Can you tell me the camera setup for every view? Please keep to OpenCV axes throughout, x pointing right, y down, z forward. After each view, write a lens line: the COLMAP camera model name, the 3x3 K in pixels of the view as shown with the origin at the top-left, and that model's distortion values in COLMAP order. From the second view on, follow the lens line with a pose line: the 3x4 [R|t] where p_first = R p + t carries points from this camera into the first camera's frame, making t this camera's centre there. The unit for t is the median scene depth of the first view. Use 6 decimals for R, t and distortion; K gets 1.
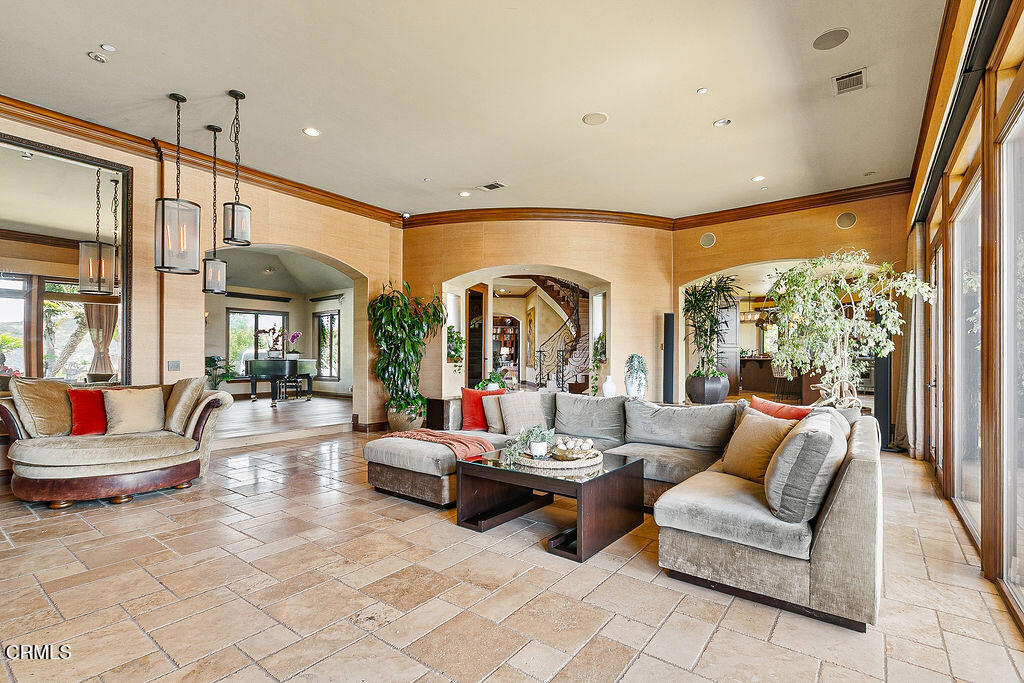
lens RADIAL K [[477.7, 0, 510.4], [0, 477.7, 358.4], [0, 0, 1]] dist [-0.000084, 0.000024]
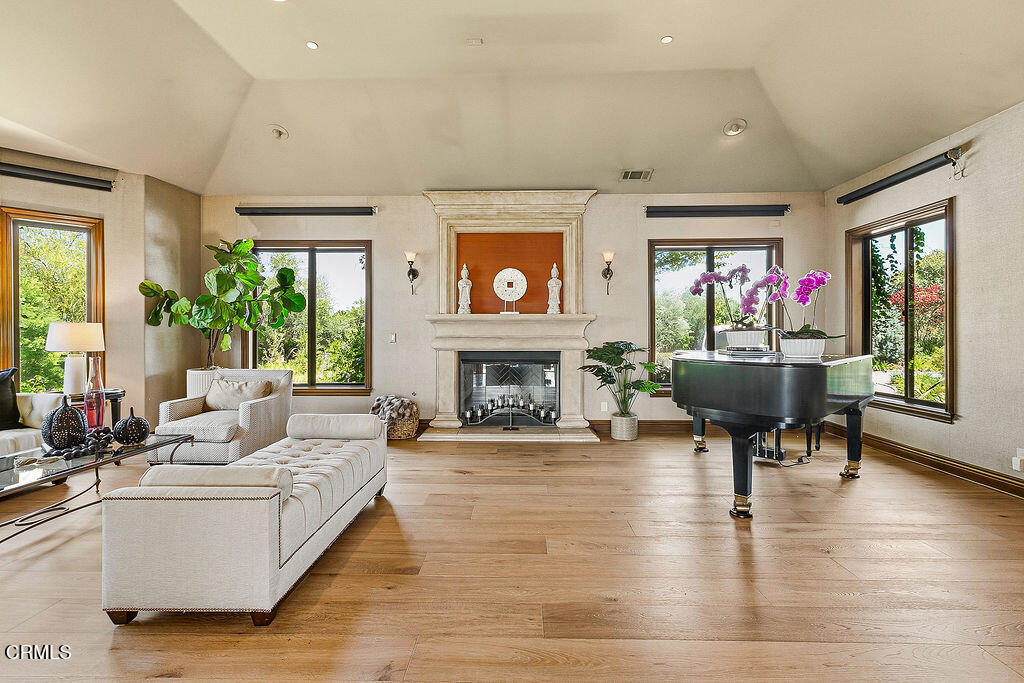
lens RADIAL K [[462.8, 0, 513.2], [0, 462.8, 336.2], [0, 0, 1]] dist [0.002694, 0.000370]
pose [[0.585367, -0.000055, -0.810768, -0.279436], [0.005427, 0.999978, 0.003851, -0.011973], [0.810750, -0.006654, 0.585355, 0.582508]]
